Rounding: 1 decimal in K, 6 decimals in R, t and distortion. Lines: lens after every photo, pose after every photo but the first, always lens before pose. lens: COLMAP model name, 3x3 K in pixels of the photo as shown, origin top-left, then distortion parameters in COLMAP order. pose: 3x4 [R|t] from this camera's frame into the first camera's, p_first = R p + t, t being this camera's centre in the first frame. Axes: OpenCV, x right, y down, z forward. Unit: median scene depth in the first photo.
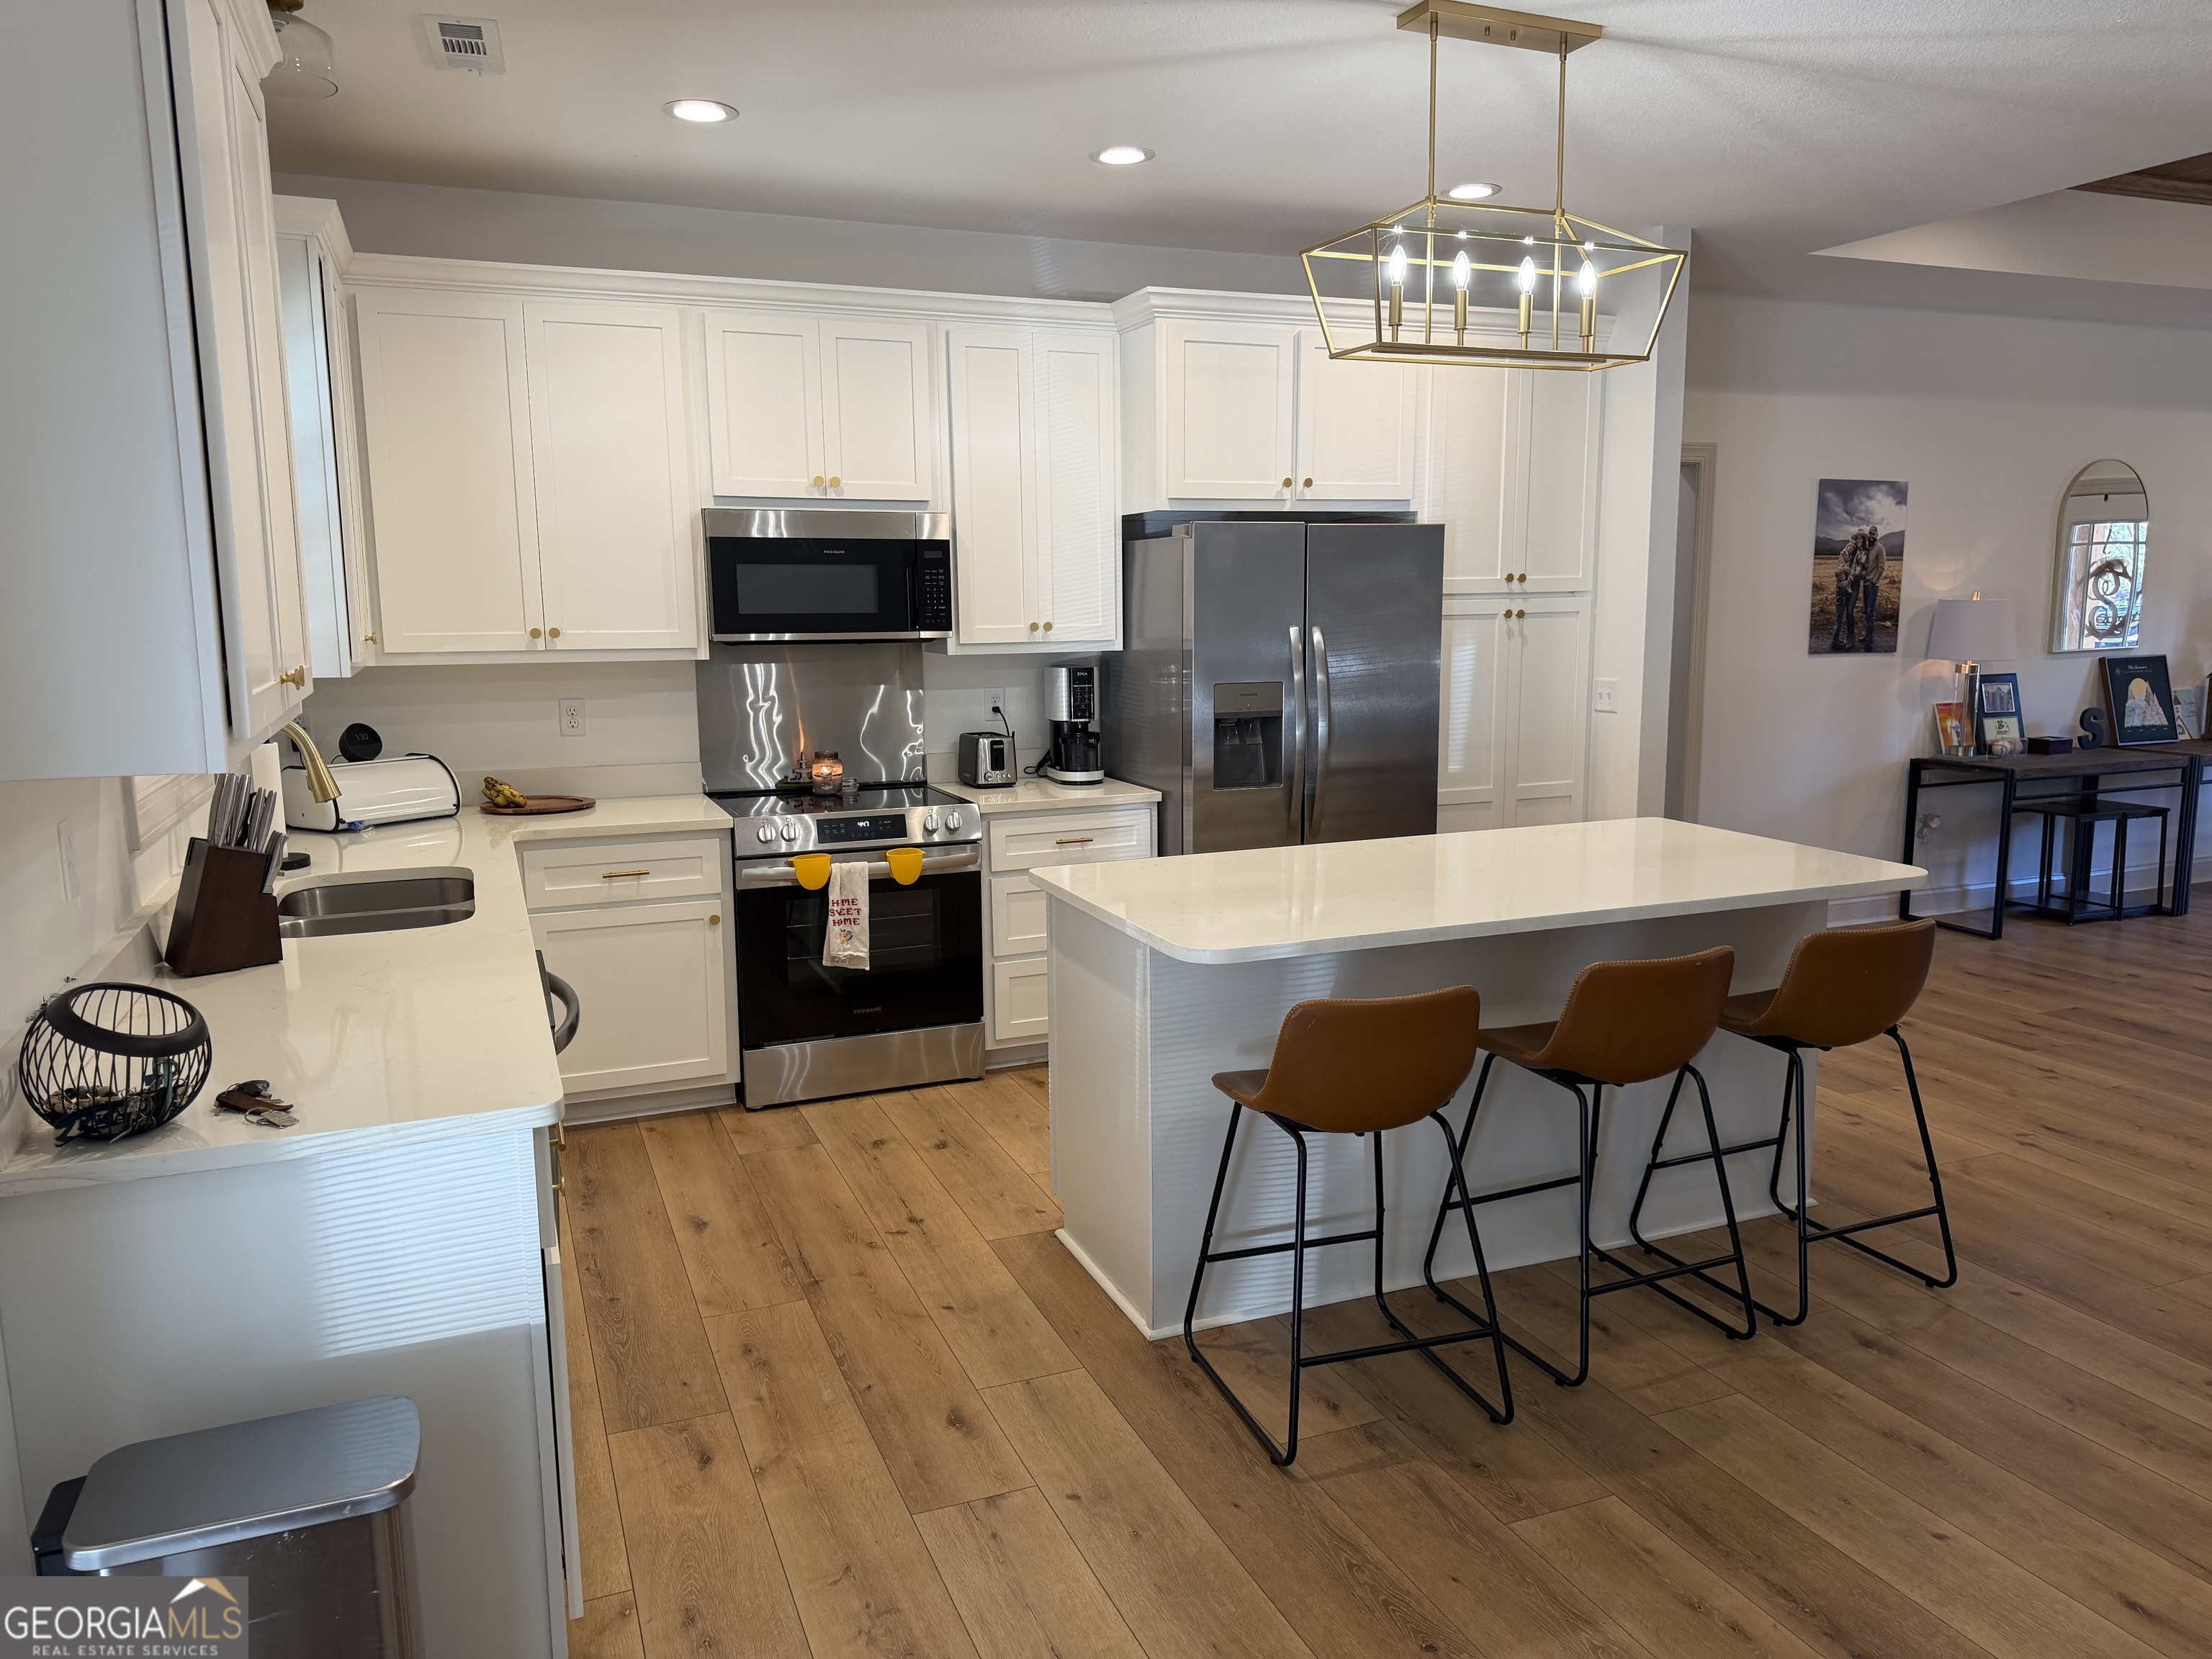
lens RADIAL K [[1551.8, 0, 1110.1], [0, 1551.8, 837.1], [0, 0, 1]] dist [0.013832, -0.004223]
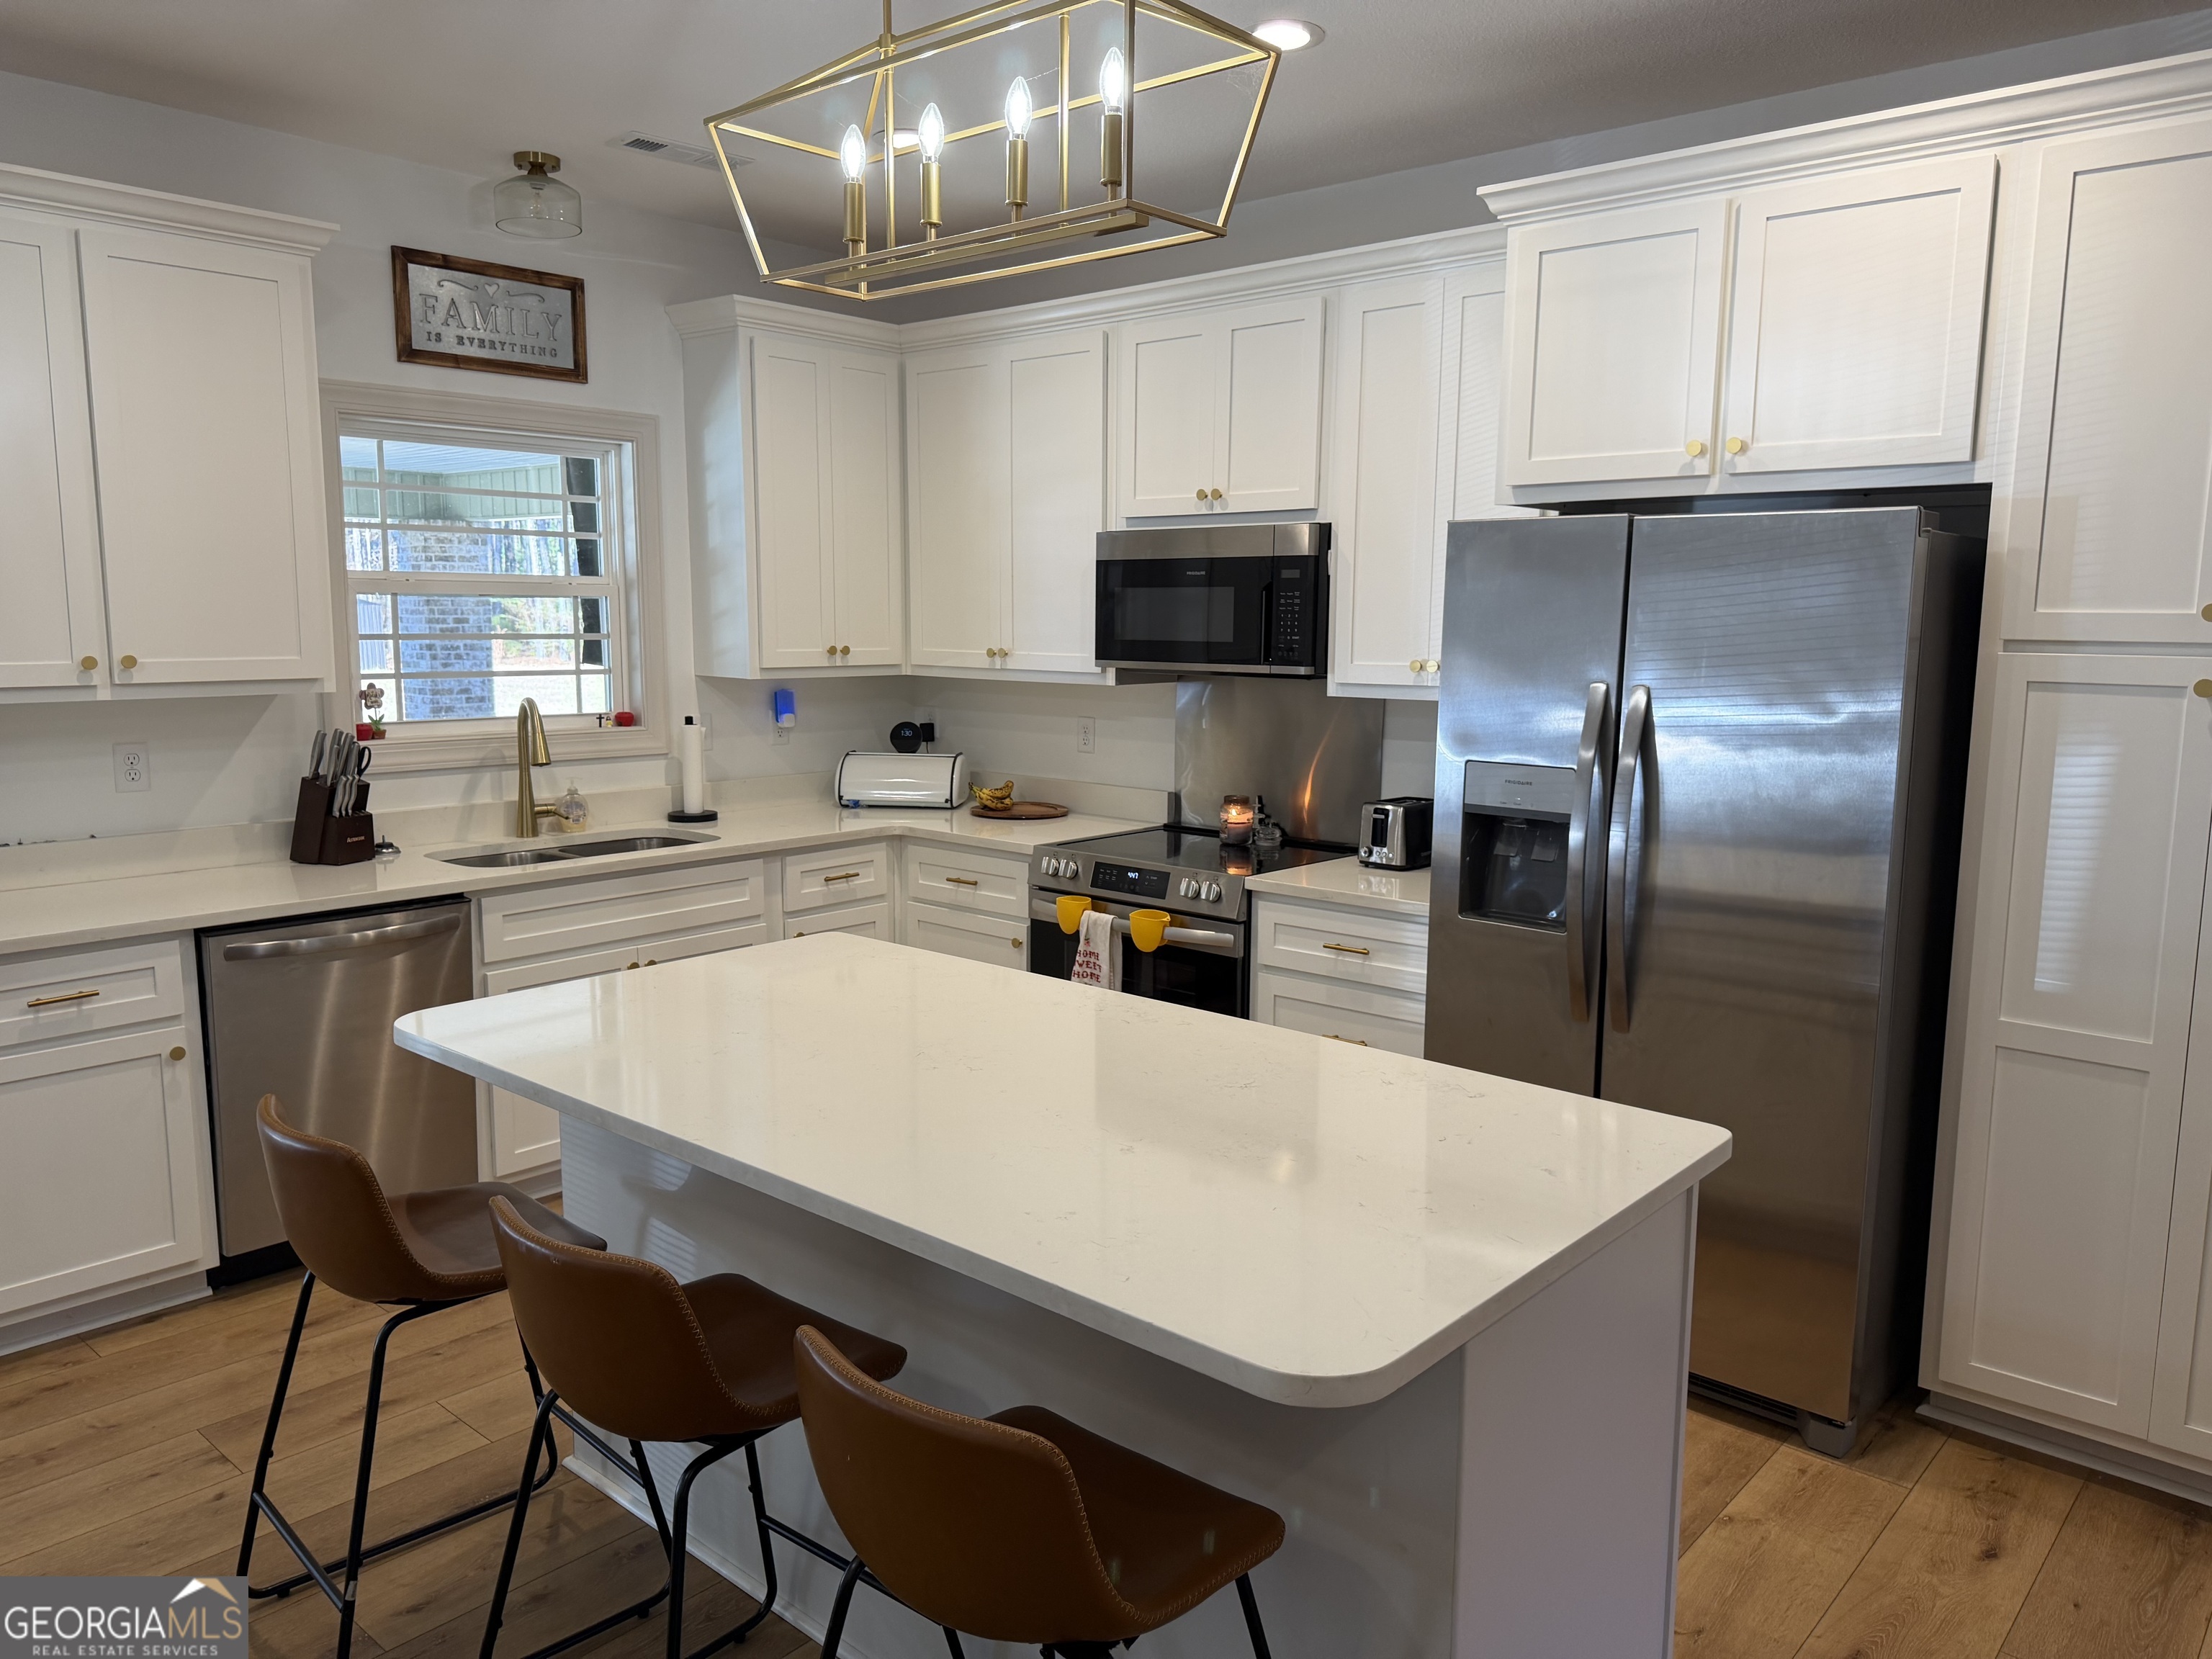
lens RADIAL K [[1571.8, 0, 1106.0], [0, 1571.8, 829.5], [0, 0, 1]] dist [0.050301, -0.005054]
pose [[0.446697, 0.136677, -0.884184, 0.633547], [-0.152845, 0.985392, 0.075103, -0.100892], [0.881533, 0.101595, 0.461062, 0.563239]]
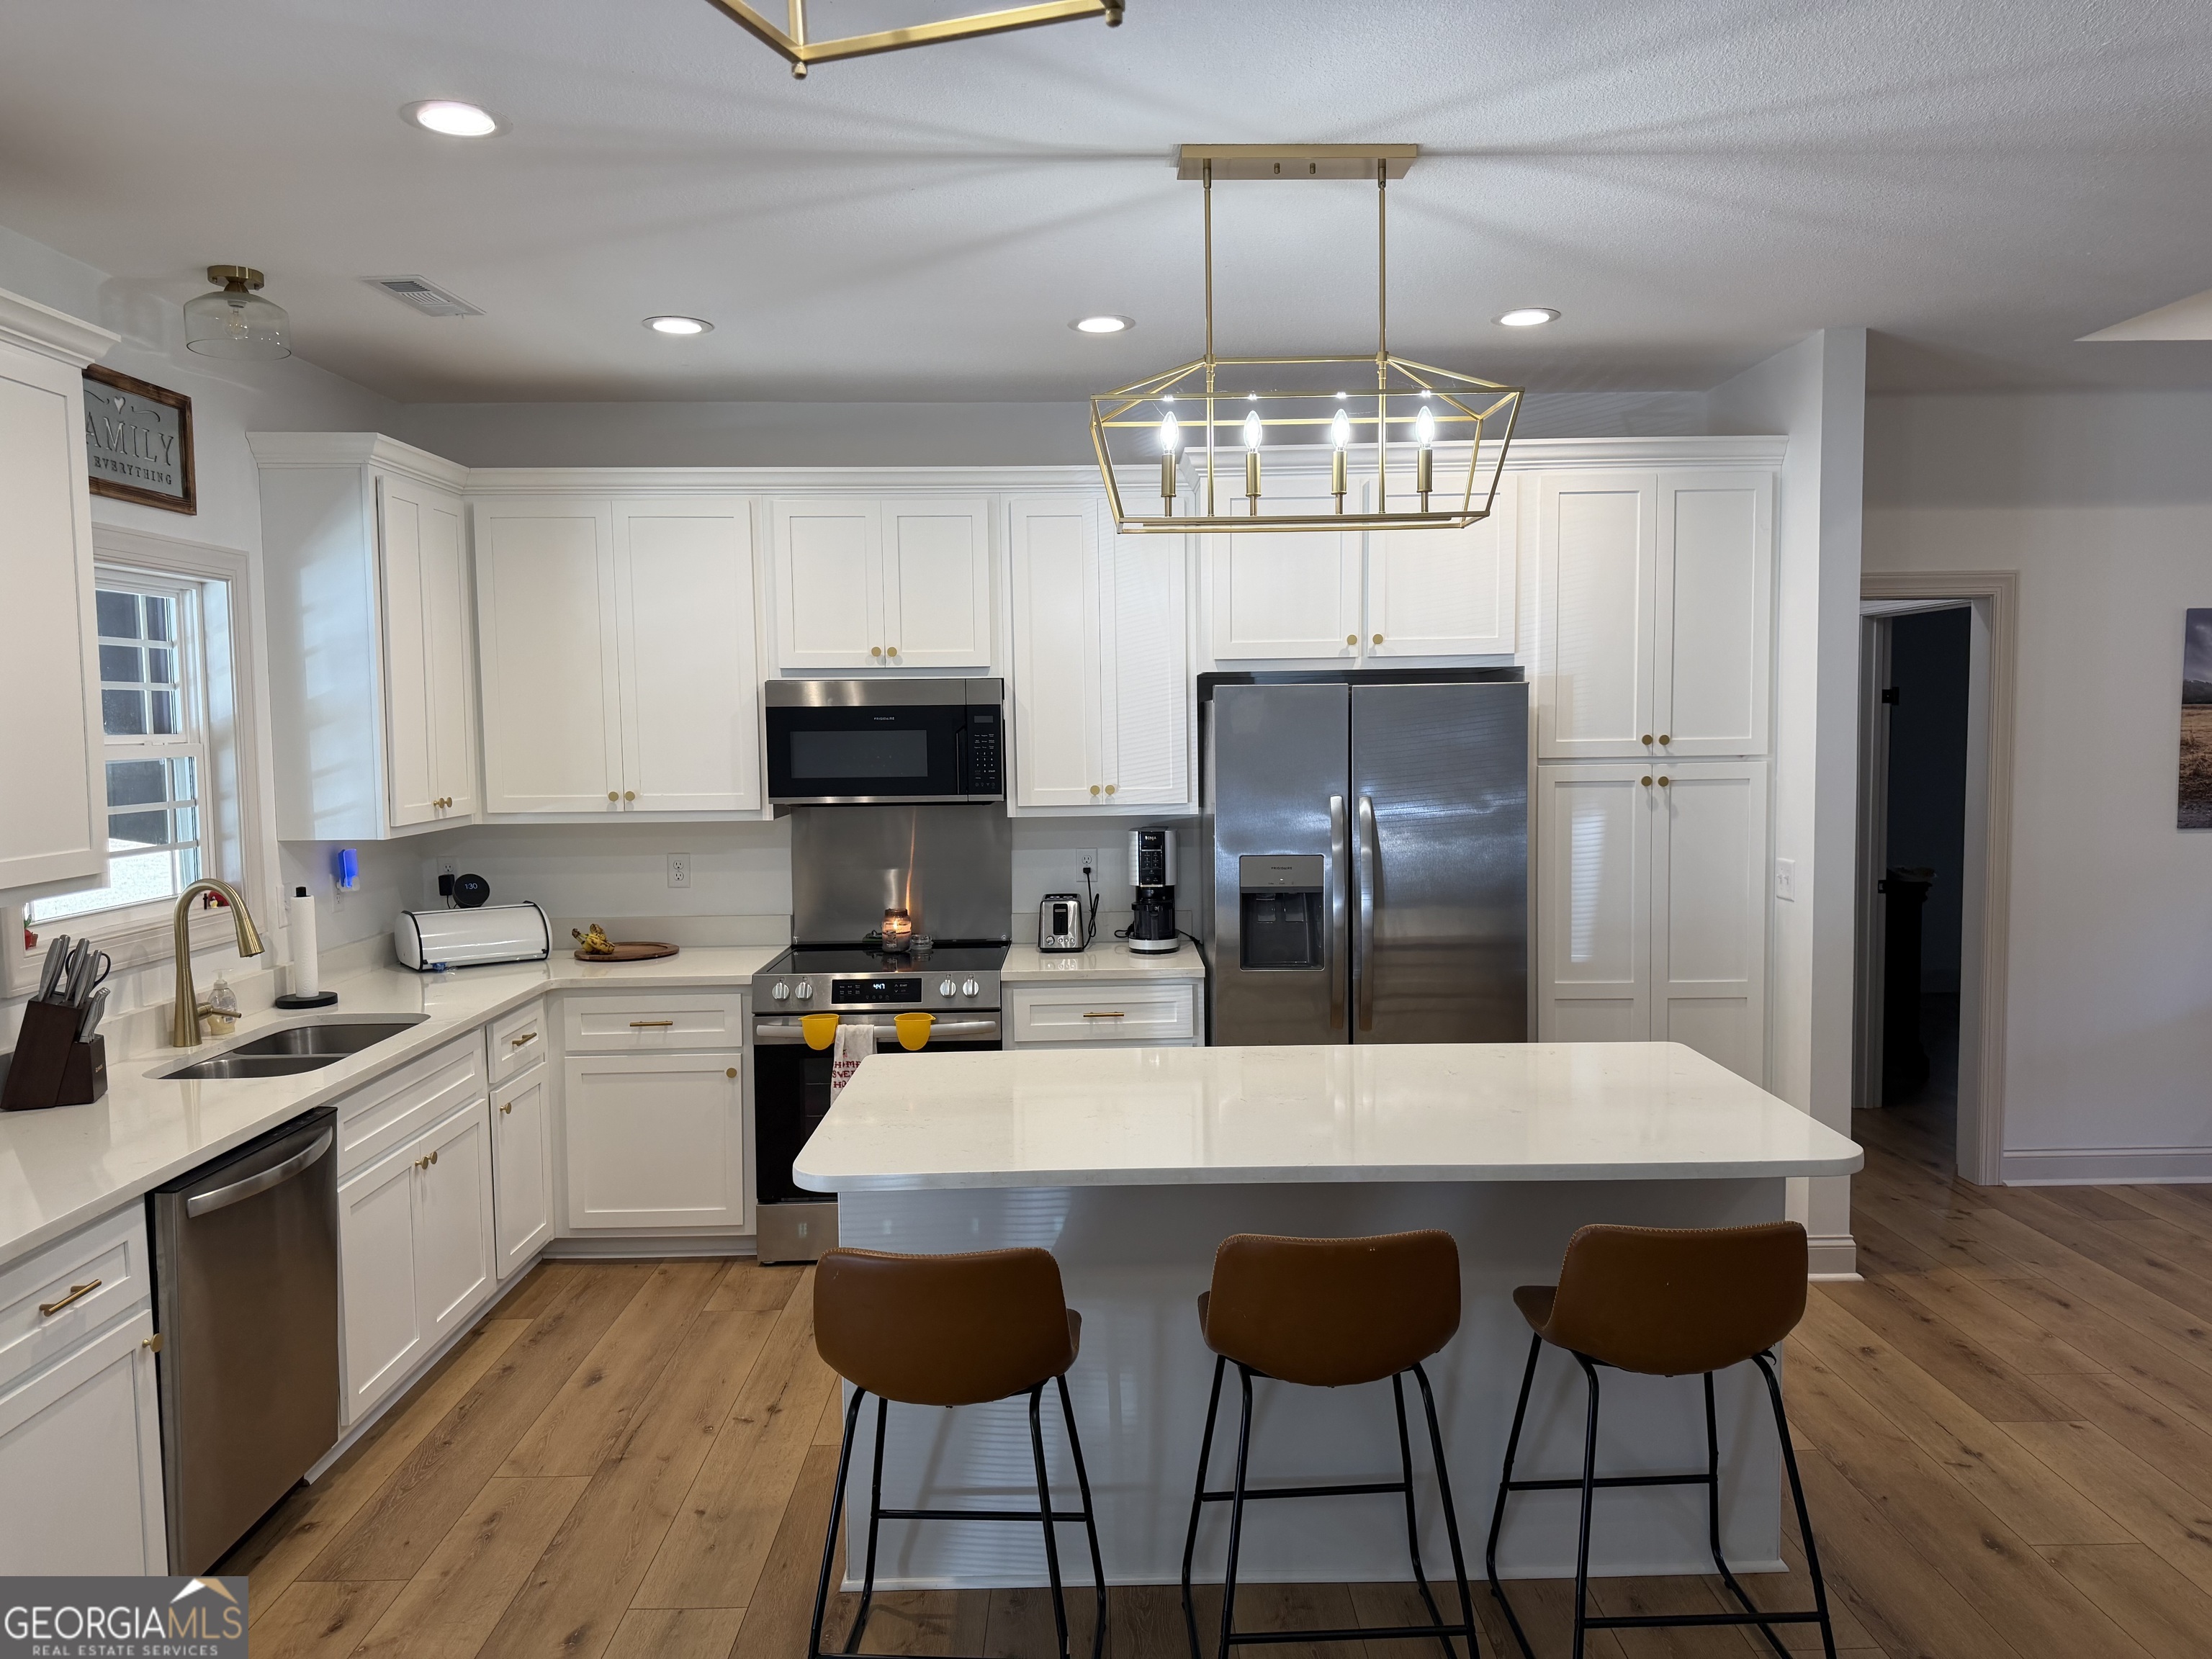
lens RADIAL K [[1537.0, 0, 1107.7], [0, 1537.0, 835.4], [0, 0, 1]] dist [0.076081, -0.128212]
pose [[0.930929, 0.024141, -0.364402, 0.341762], [-0.052312, 0.996338, -0.067635, -0.046697], [0.361435, 0.082026, 0.928782, 0.112894]]
